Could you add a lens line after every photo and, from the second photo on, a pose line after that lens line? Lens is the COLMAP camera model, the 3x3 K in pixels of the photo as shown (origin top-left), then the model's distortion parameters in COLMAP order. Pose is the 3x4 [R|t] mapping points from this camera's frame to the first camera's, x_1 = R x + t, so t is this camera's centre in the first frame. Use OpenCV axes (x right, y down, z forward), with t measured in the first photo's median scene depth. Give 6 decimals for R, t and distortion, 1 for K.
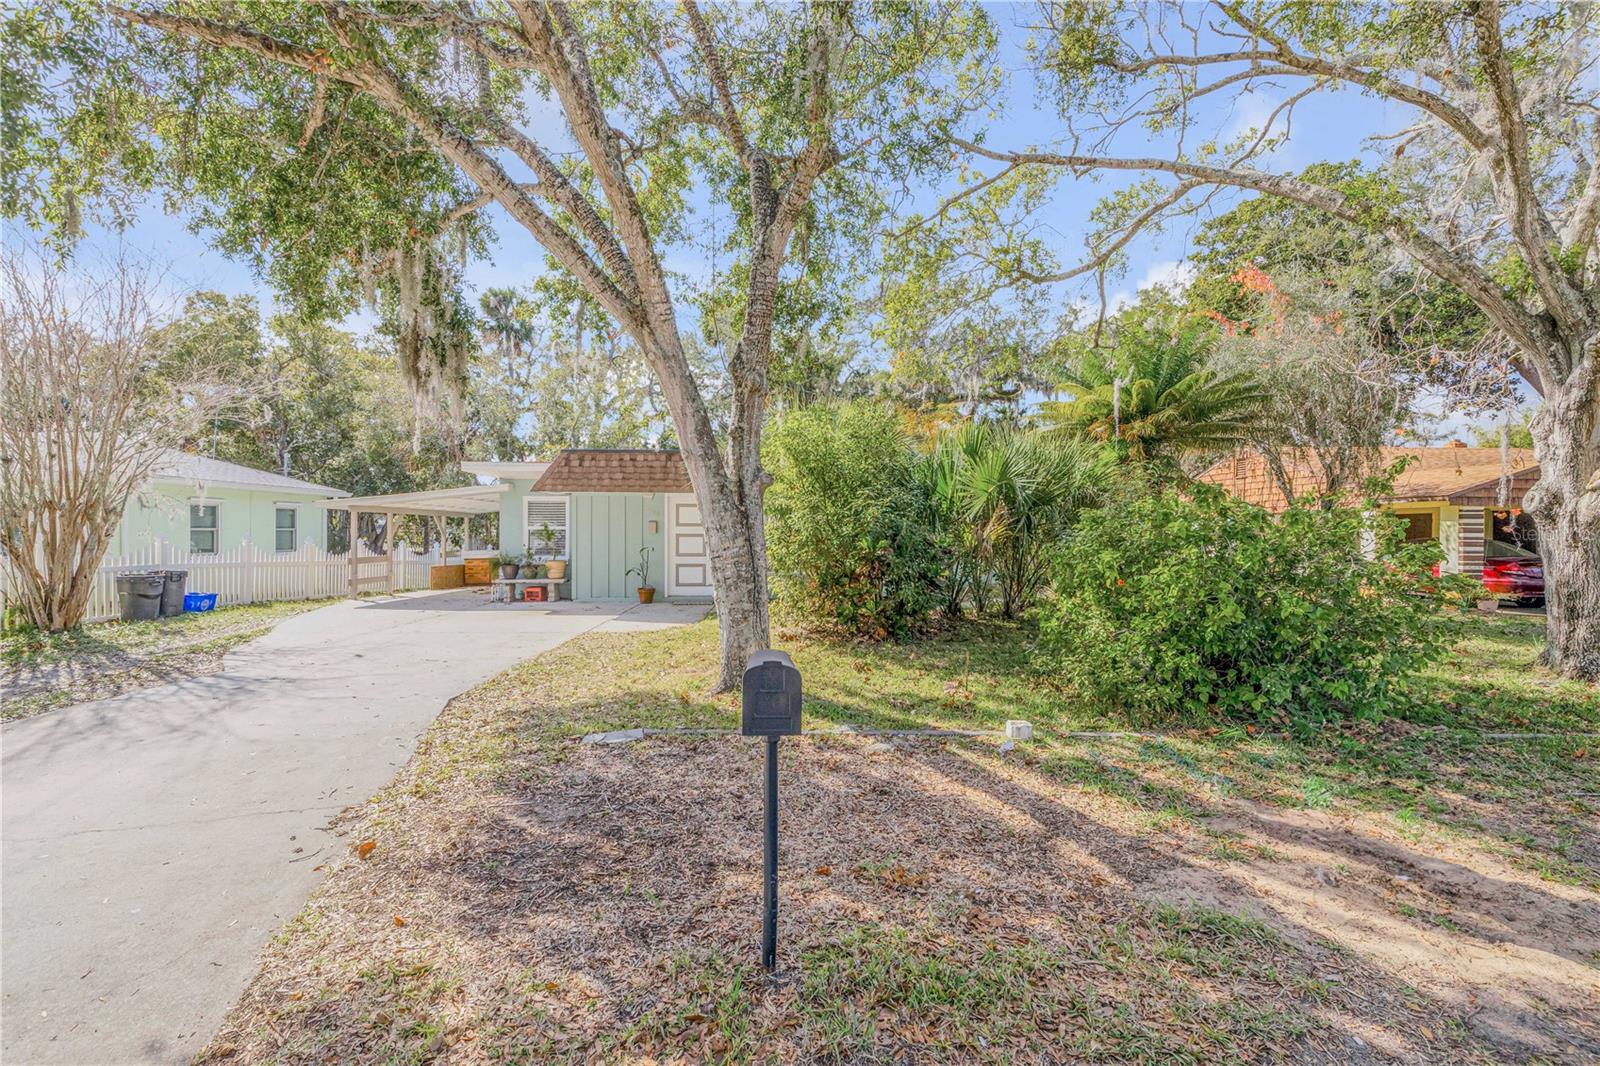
lens RADIAL K [[713.6, 0, 800.7], [0, 713.6, 535.4], [0, 0, 1]] dist [-0.000207, -0.000015]
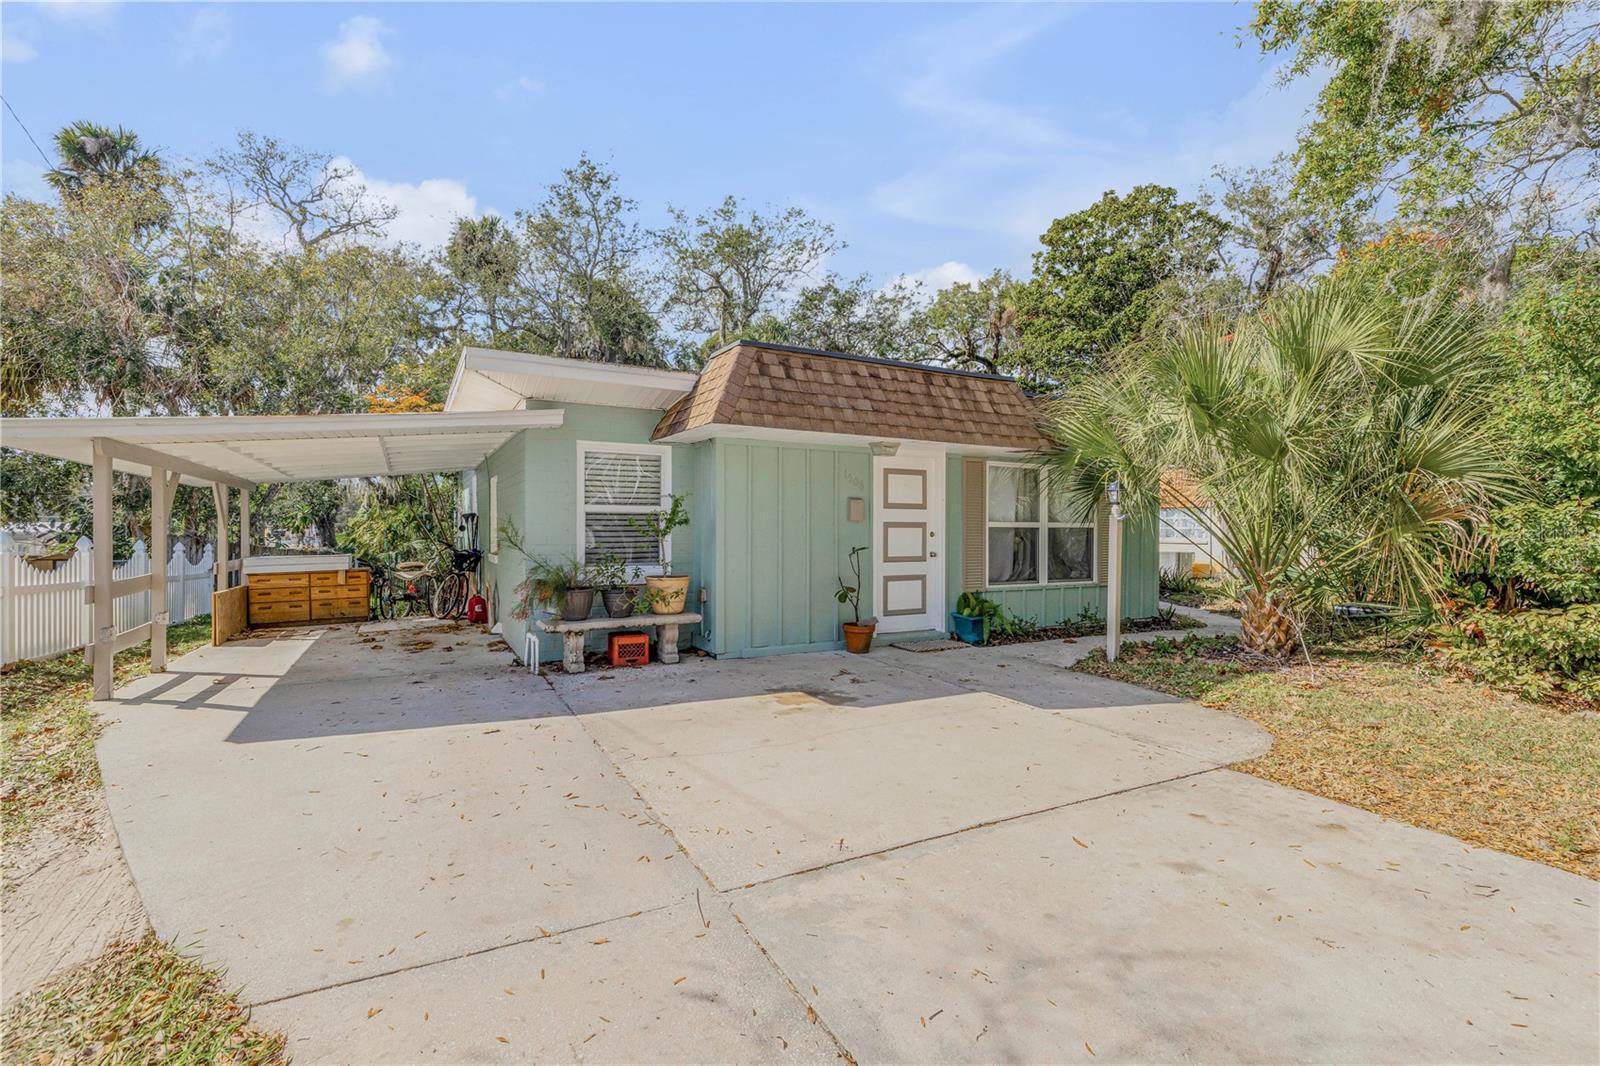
lens RADIAL K [[713.6, 0, 799.2], [0, 713.6, 531.1], [0, 0, 1]] dist [-0.000207, -0.000015]
pose [[0.888013, 0.000468, 0.459819, -0.490228], [0.002621, 0.999978, -0.006080, 0.008108], [-0.459811, 0.006605, 0.887992, 0.535627]]
